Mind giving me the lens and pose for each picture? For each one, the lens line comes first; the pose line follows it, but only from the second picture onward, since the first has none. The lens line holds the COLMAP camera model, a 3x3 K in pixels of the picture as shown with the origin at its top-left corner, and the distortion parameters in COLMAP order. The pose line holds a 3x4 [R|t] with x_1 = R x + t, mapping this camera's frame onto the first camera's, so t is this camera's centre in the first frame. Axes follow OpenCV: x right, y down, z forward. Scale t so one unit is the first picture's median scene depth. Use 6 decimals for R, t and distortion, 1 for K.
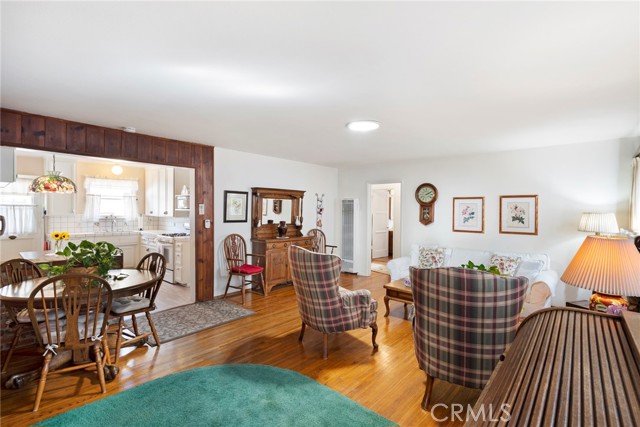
lens RADIAL K [[297.4, 0, 323.2], [0, 297.4, 208.8], [0, 0, 1]] dist [-0.003782, -0.000124]
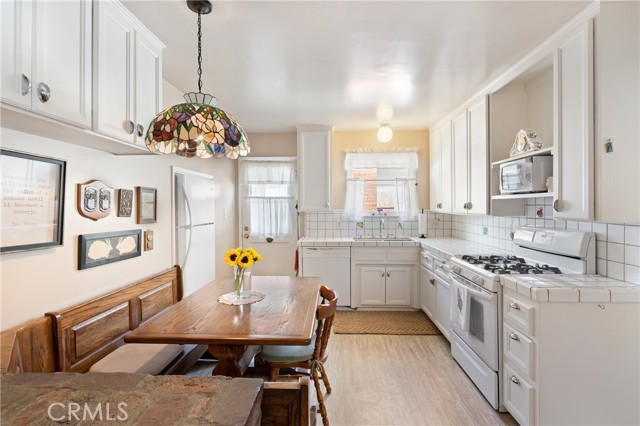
lens RADIAL K [[308.1, 0, 319.3], [0, 308.1, 207.2], [0, 0, 1]] dist [-0.000720, 0.000034]
pose [[0.617540, -0.007792, -0.786501, -0.383351], [0.013269, 0.999912, 0.000512, 0.015611], [0.786428, -0.010752, 0.617589, 0.676321]]
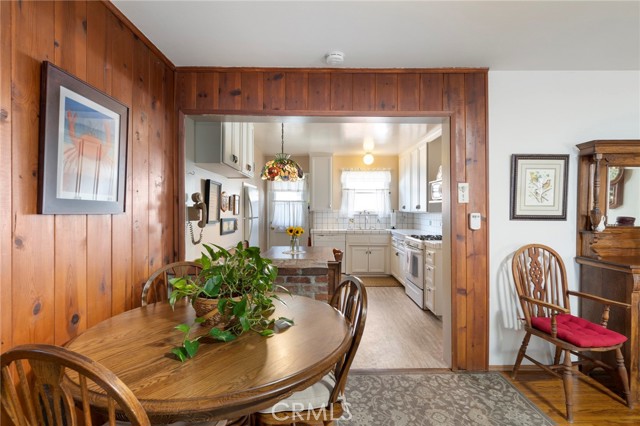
lens RADIAL K [[295.1, 0, 320.0], [0, 295.1, 213.0], [0, 0, 1]] dist [-0.000428, 0.000309]
pose [[0.649233, 0.000305, -0.760589, -0.157949], [0.007803, 0.999945, 0.007061, 0.027461], [0.760549, -0.010519, 0.649195, 0.417565]]
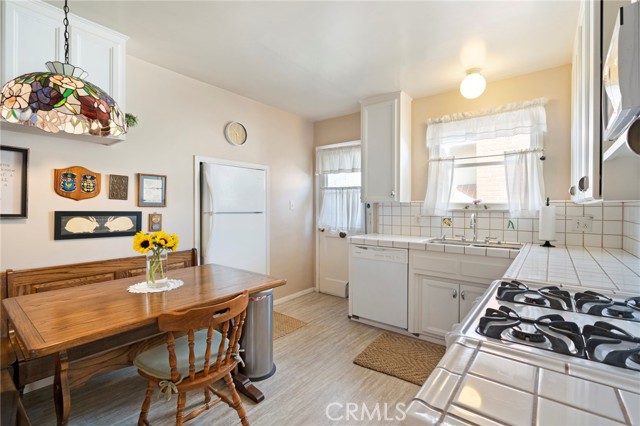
lens RADIAL K [[293.8, 0, 321.7], [0, 293.8, 208.7], [0, 0, 1]] dist [-0.001693, -0.000026]
pose [[0.040001, -0.001297, -0.999199, -0.406994], [0.001871, 0.999998, -0.001223, 0.041061], [0.999198, -0.001820, 0.040003, 1.022221]]
